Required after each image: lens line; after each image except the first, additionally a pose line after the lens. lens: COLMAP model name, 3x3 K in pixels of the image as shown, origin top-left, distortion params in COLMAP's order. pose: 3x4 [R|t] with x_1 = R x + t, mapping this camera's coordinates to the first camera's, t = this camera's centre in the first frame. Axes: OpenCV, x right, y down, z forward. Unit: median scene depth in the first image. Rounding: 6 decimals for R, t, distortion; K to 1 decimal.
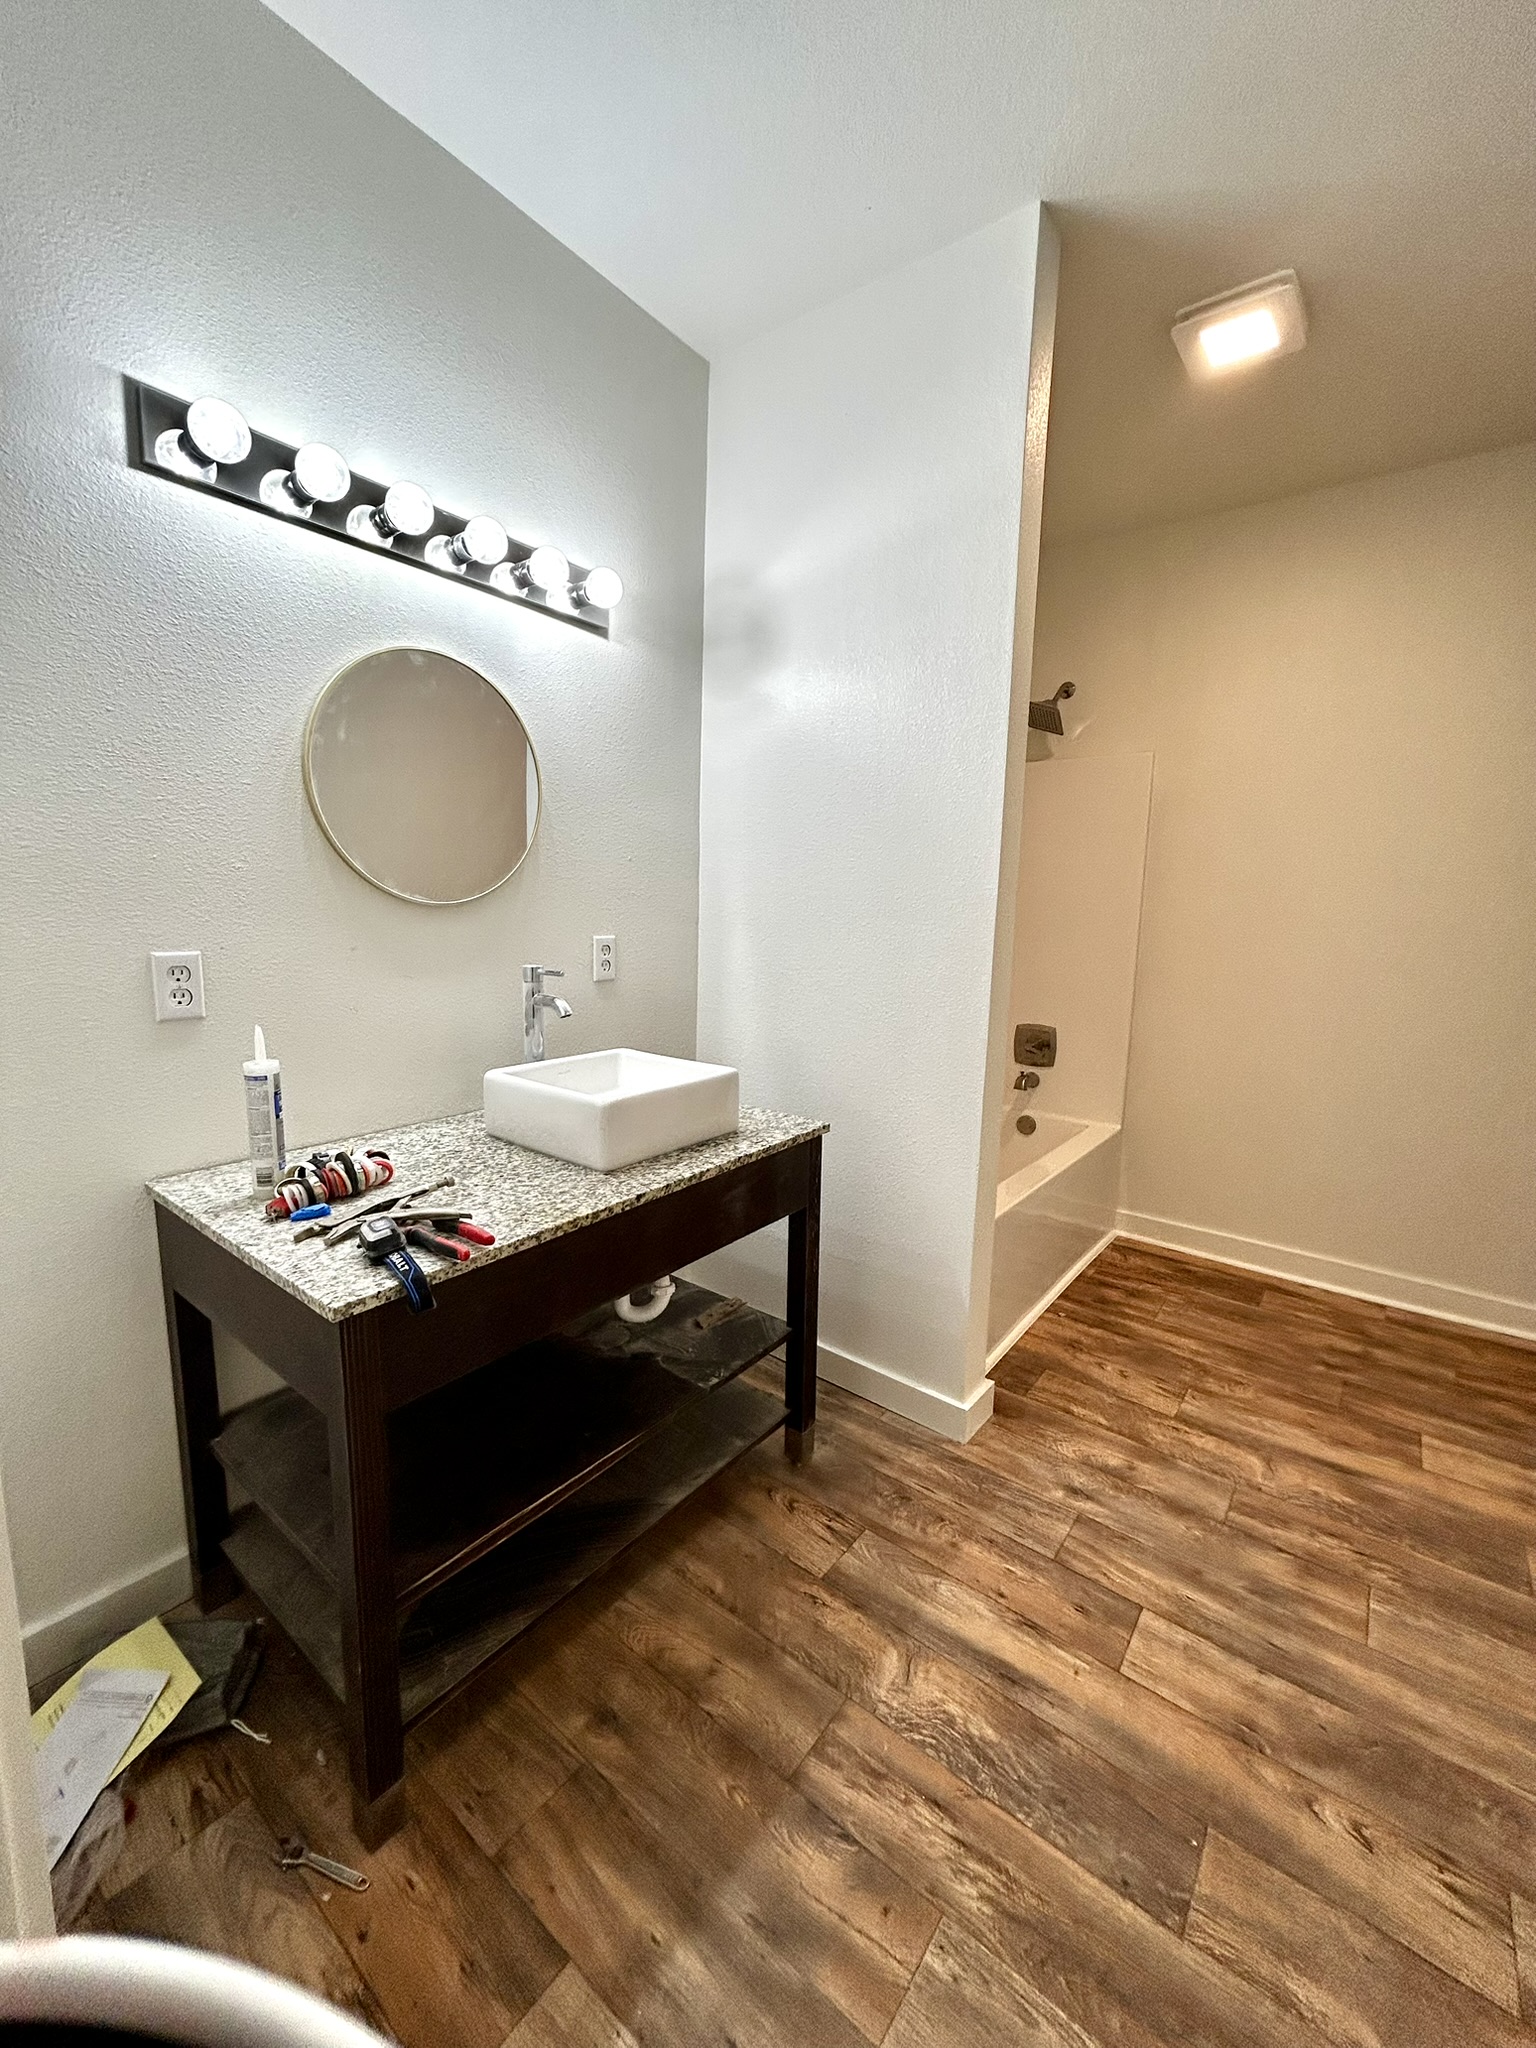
lens RADIAL K [[817.9, 0, 765.8], [0, 817.9, 1034.3], [0, 0, 1]] dist [-0.003072, -0.000031]
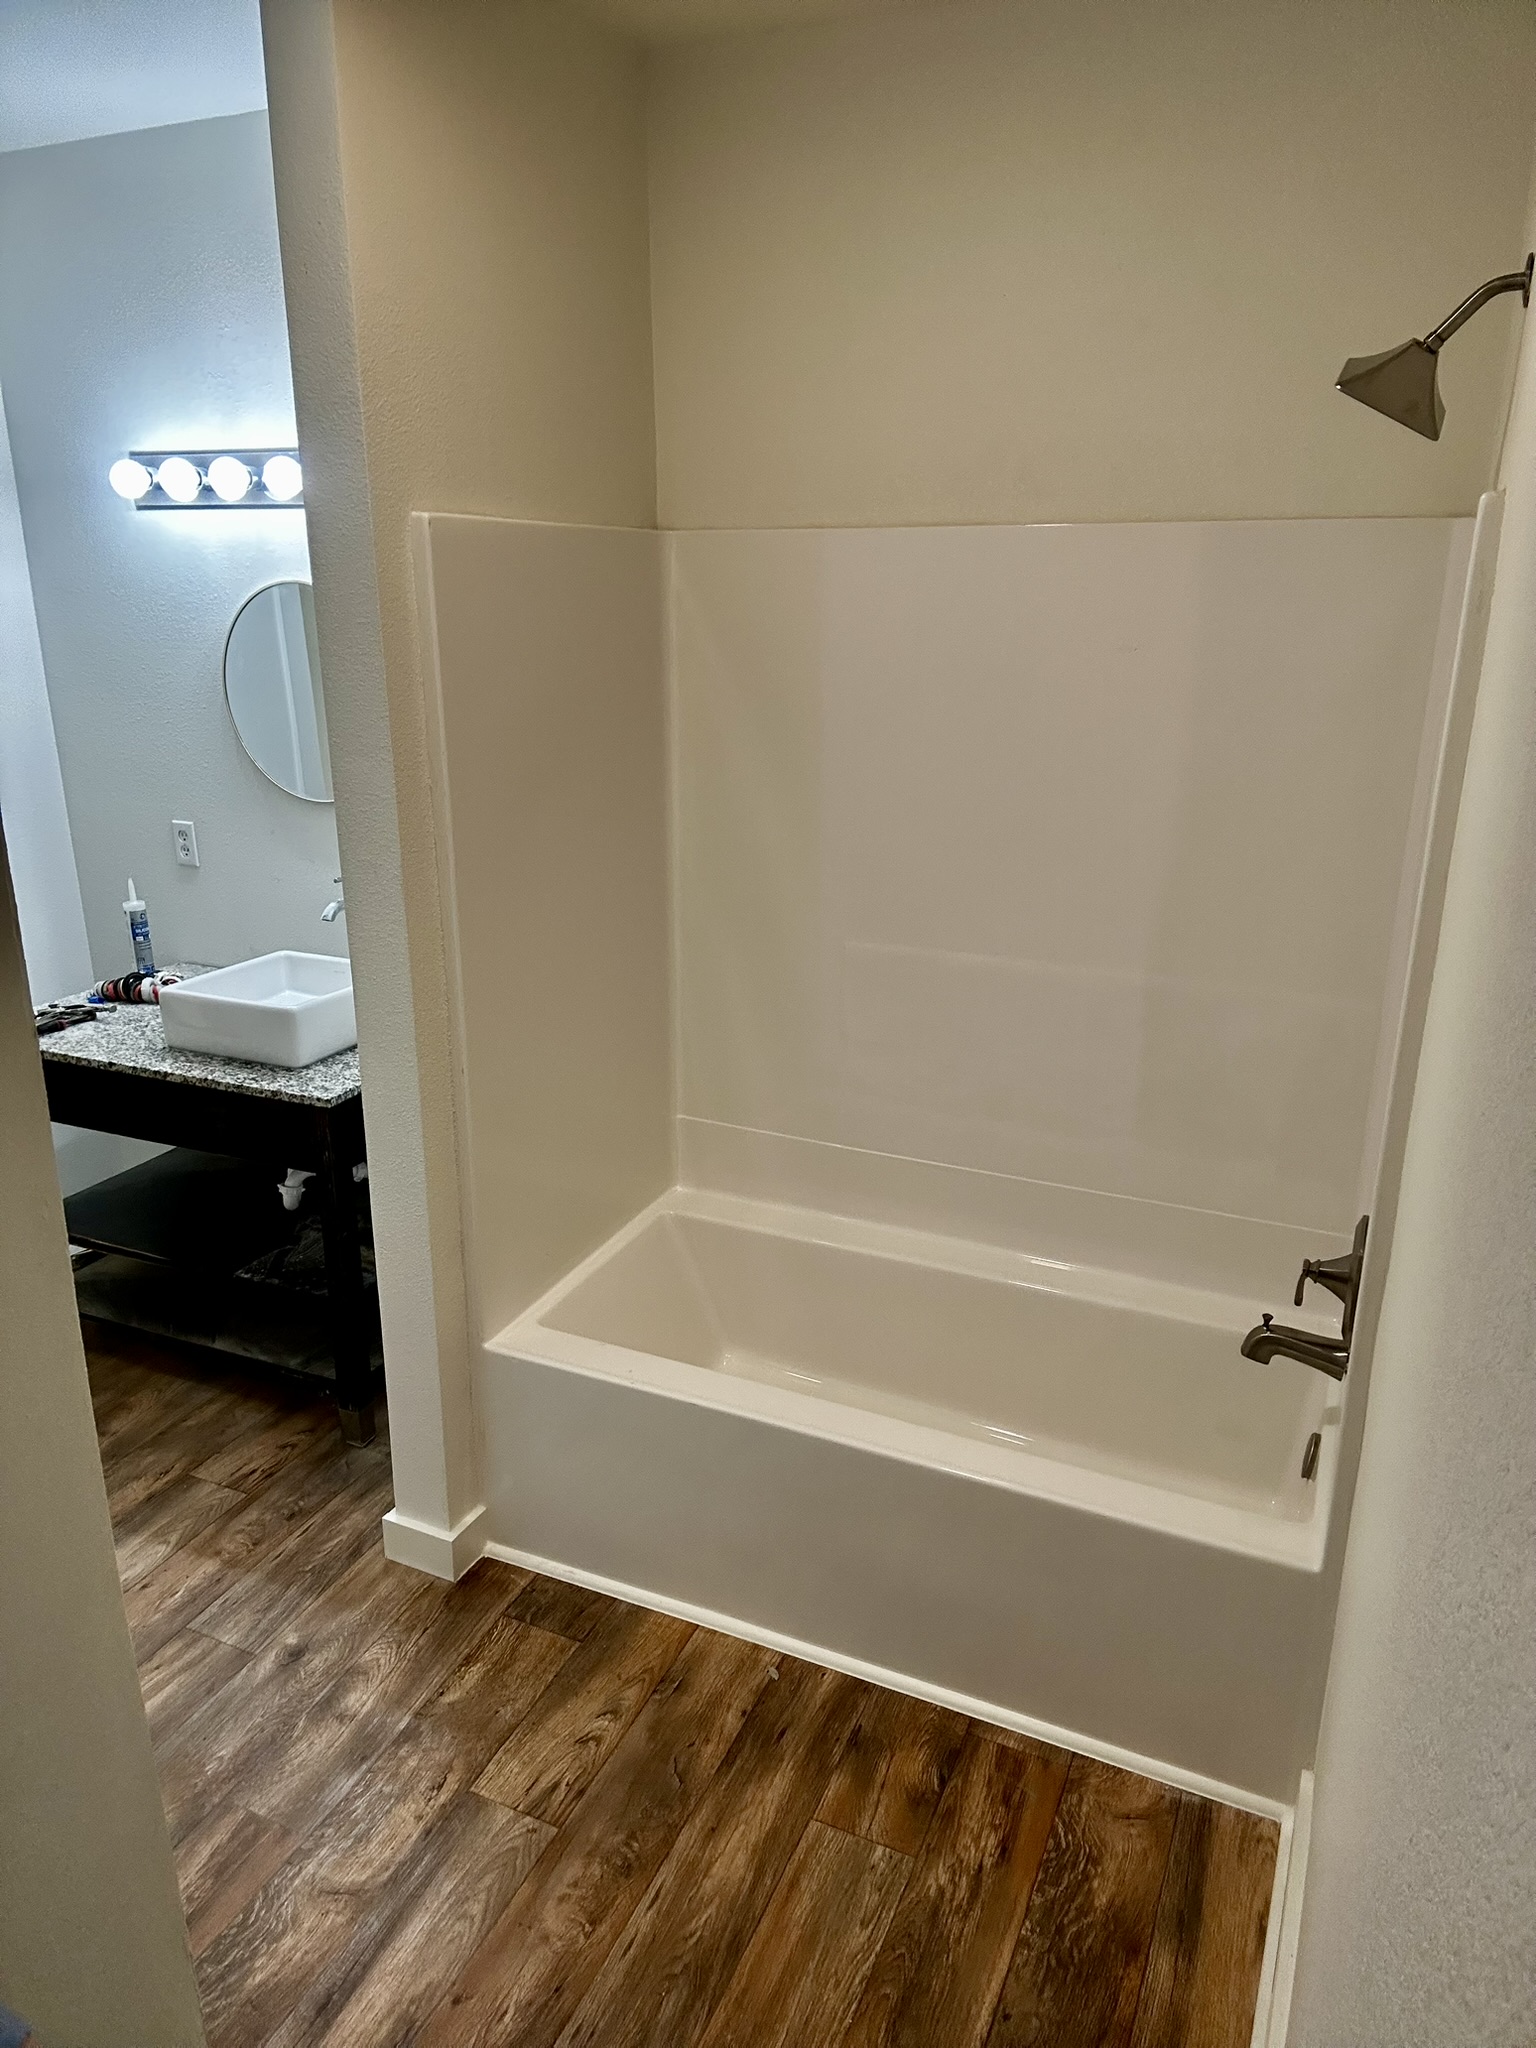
lens RADIAL K [[1403.1, 0, 765.9], [0, 1403.1, 1016.5], [0, 0, 1]] dist [0.013375, -0.000796]
pose [[0.238551, 0.276052, -0.931068, 1.699939], [-0.146599, 0.957997, 0.246476, -0.454016], [0.960001, 0.077697, 0.269000, 1.109499]]
